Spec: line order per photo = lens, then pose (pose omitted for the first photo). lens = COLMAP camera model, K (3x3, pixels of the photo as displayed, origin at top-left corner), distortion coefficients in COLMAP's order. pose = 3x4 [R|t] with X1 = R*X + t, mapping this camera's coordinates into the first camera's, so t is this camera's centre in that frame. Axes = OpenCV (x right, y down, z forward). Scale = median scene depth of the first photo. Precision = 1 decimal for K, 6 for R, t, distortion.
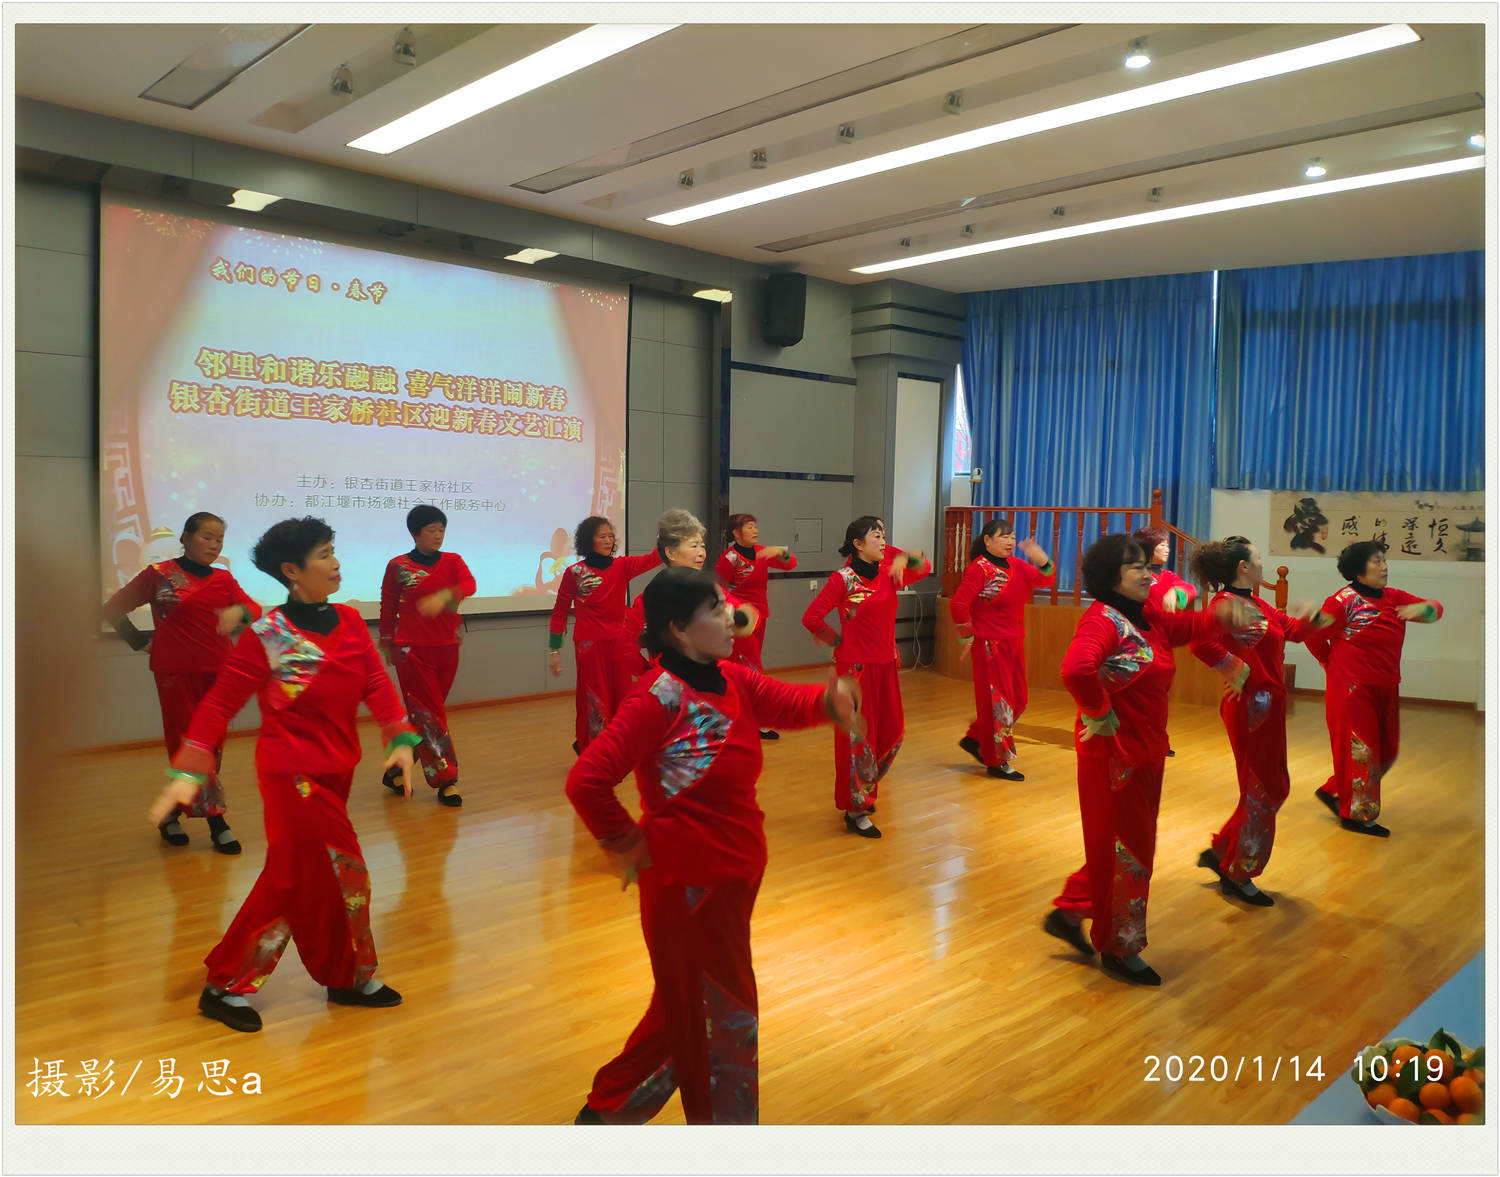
lens RADIAL K [[1170.4, 0, 758.2], [0, 1170.4, 588.2], [0, 0, 1]] dist [-0.006949, -0.008013]
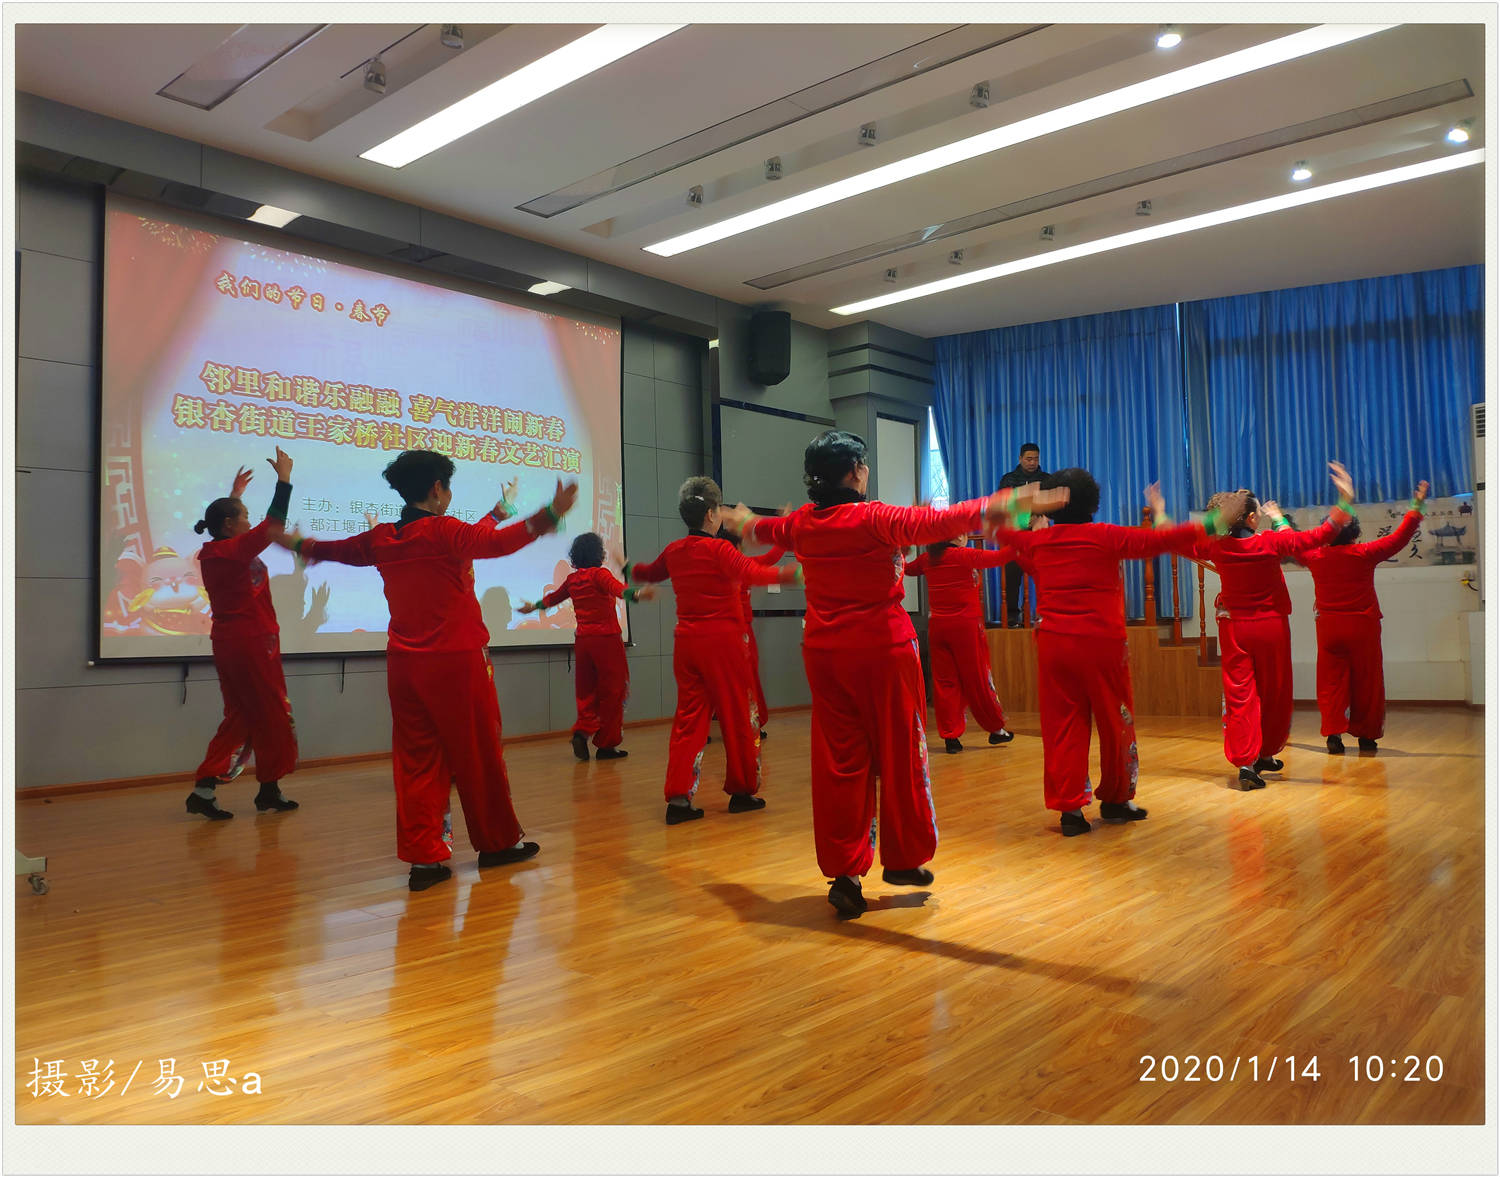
lens RADIAL K [[1172.0, 0, 757.3], [0, 1172.0, 591.4], [0, 0, 1]] dist [-0.003865, -0.008104]
pose [[0.995620, -0.037776, 0.085518, -0.104017], [0.045843, 0.994477, -0.094413, 0.083618], [-0.081479, 0.097920, 0.991853, 0.025895]]
